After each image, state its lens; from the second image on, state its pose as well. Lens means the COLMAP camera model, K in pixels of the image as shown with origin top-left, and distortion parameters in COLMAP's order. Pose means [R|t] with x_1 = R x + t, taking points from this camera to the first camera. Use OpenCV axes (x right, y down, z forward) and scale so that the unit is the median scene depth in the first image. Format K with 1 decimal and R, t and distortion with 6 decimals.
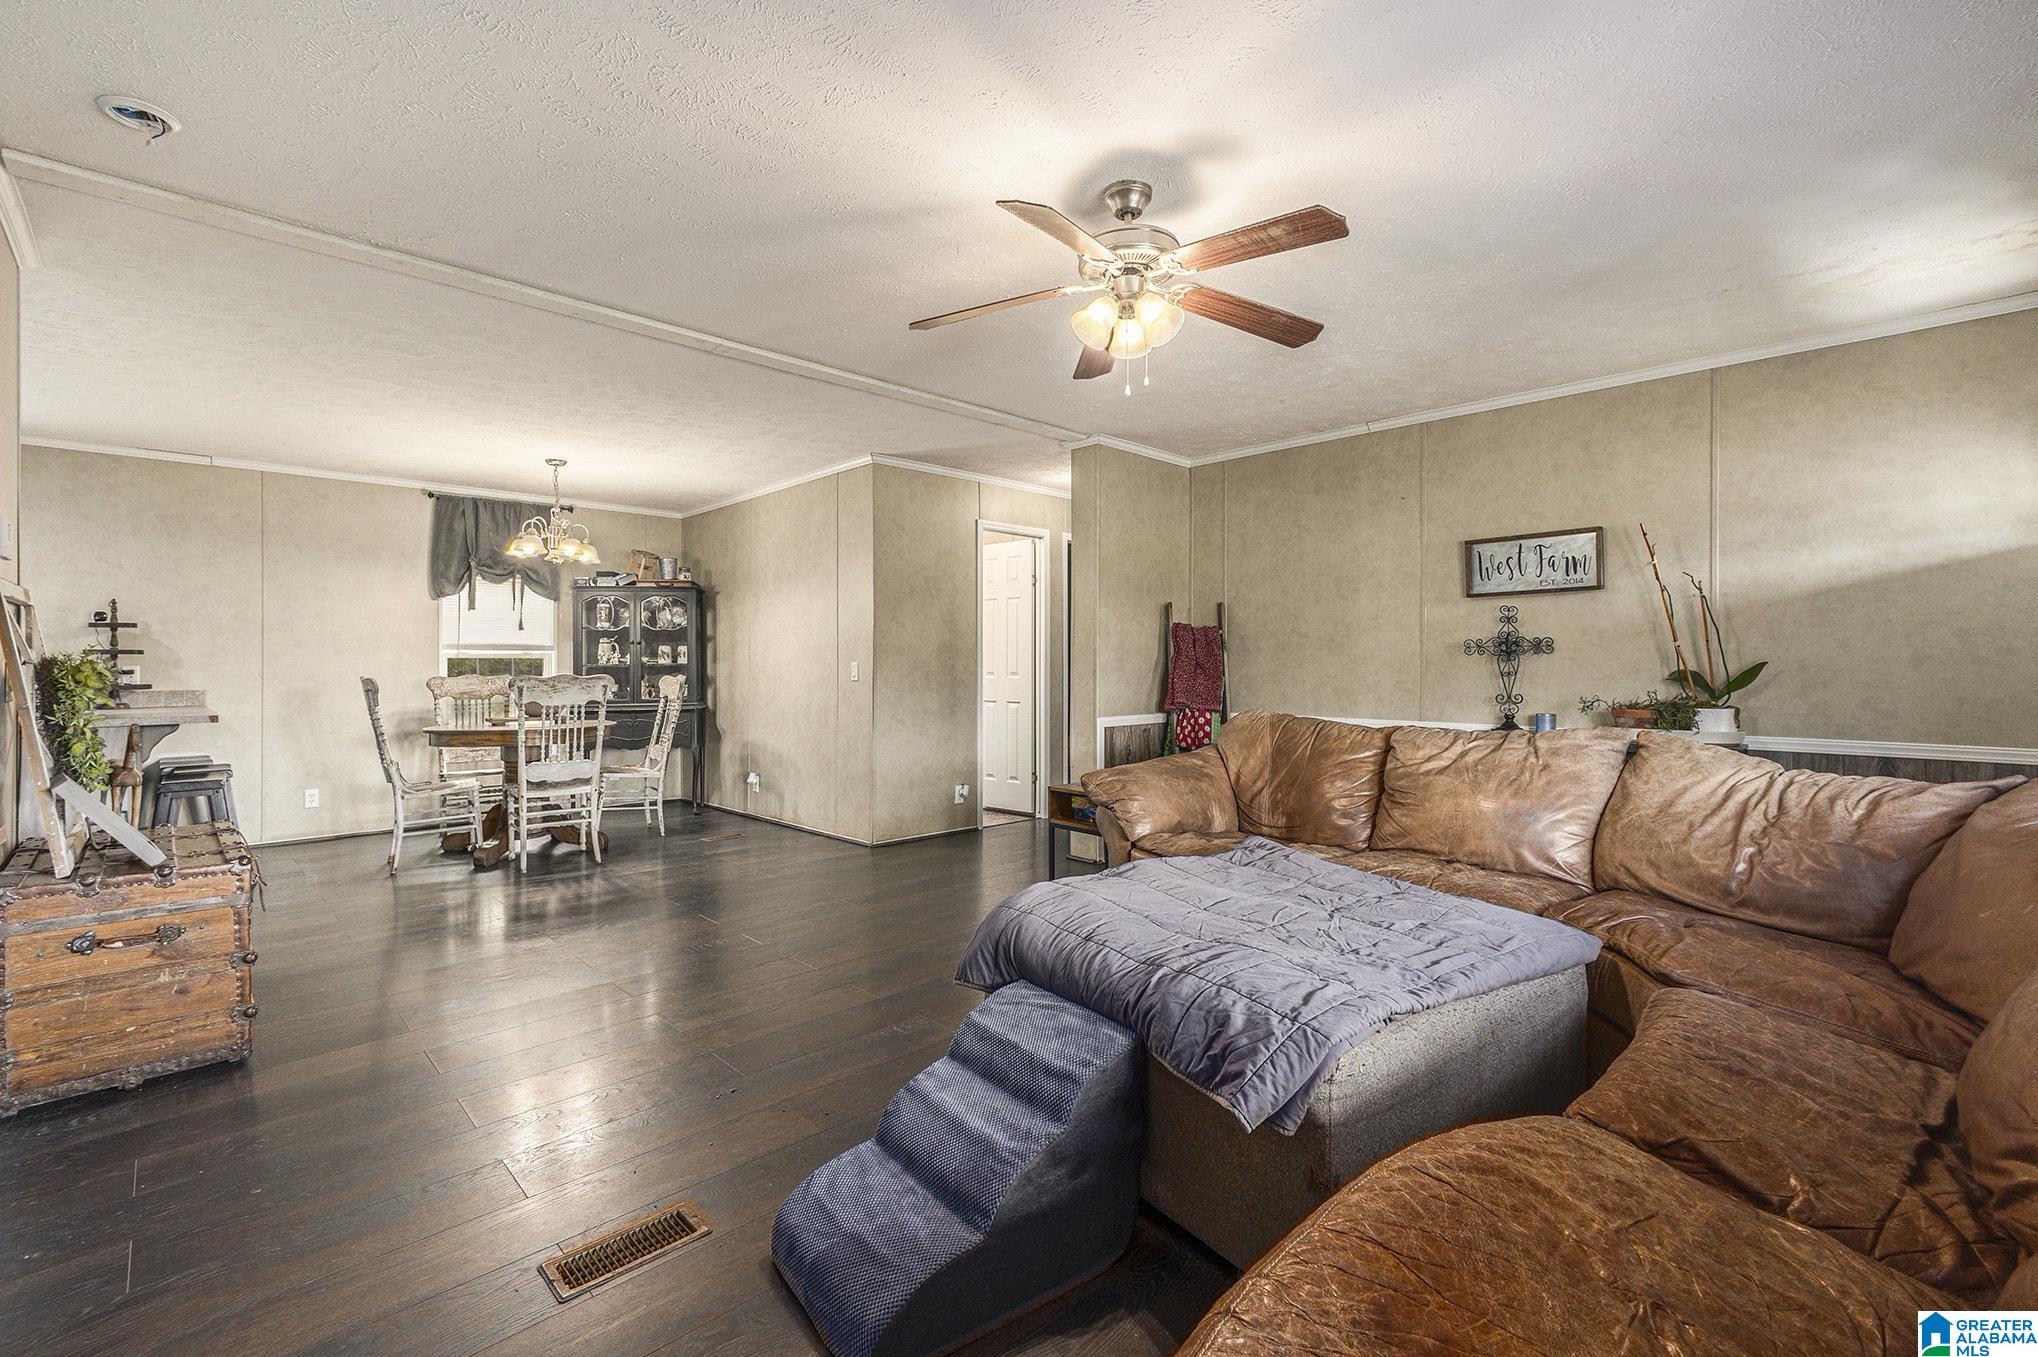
lens RADIAL K [[878.3, 0, 946.6], [0, 878.3, 671.8], [0, 0, 1]] dist [0.000264, 0.000091]
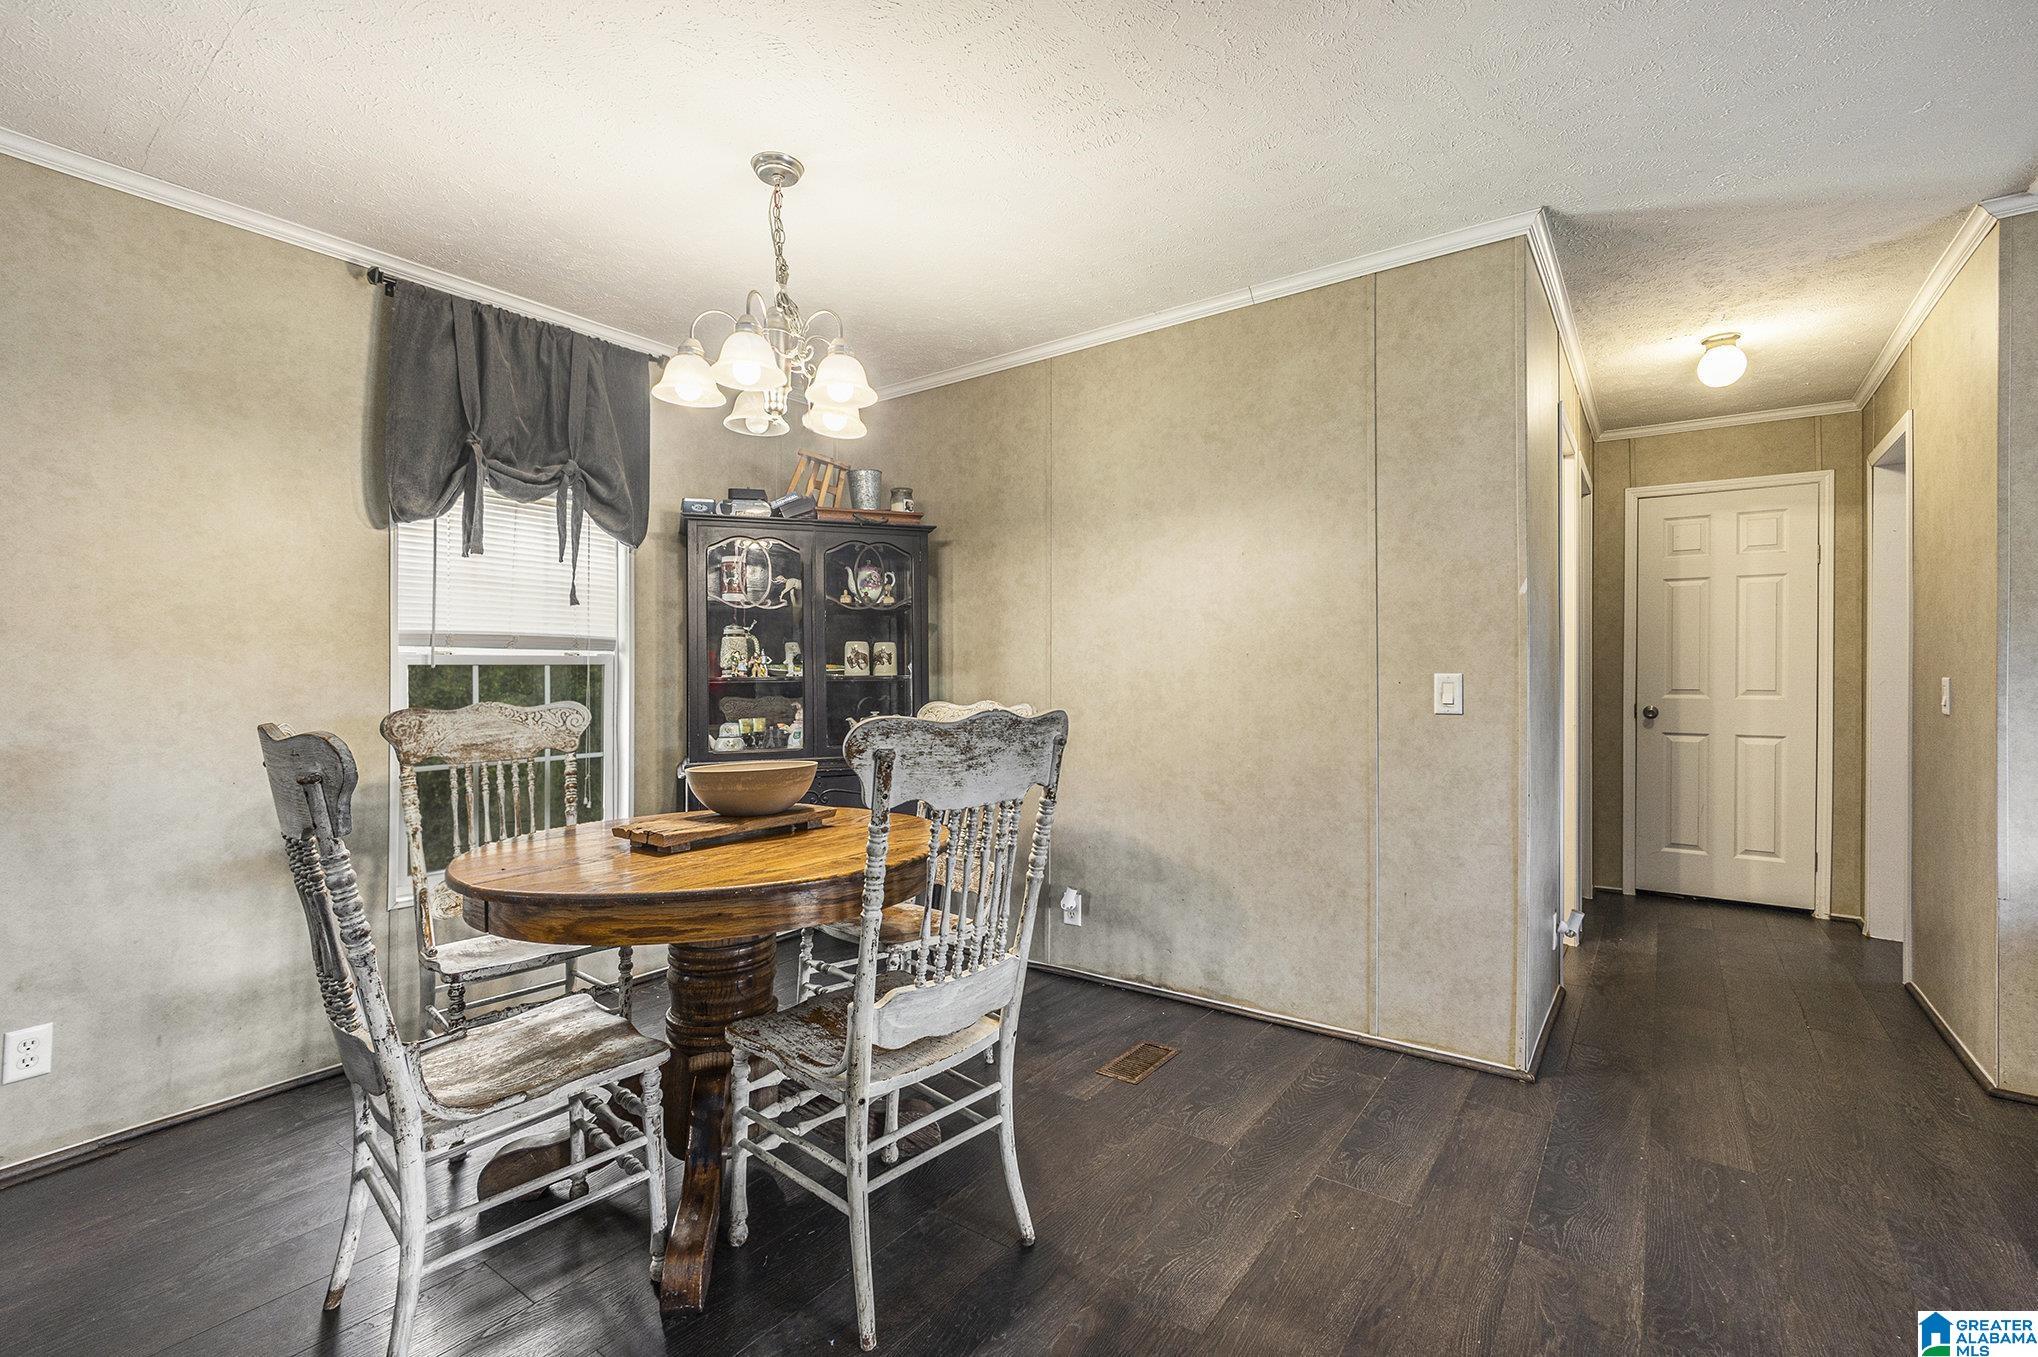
lens RADIAL K [[914.4, 0, 1014.5], [0, 914.4, 670.0], [0, 0, 1]] dist [0.003632, 0.000766]
pose [[0.976724, -0.001474, 0.214495, -0.374670], [0.004138, 0.999920, -0.011972, -0.006469], [-0.214460, 0.012581, 0.976652, 0.497286]]
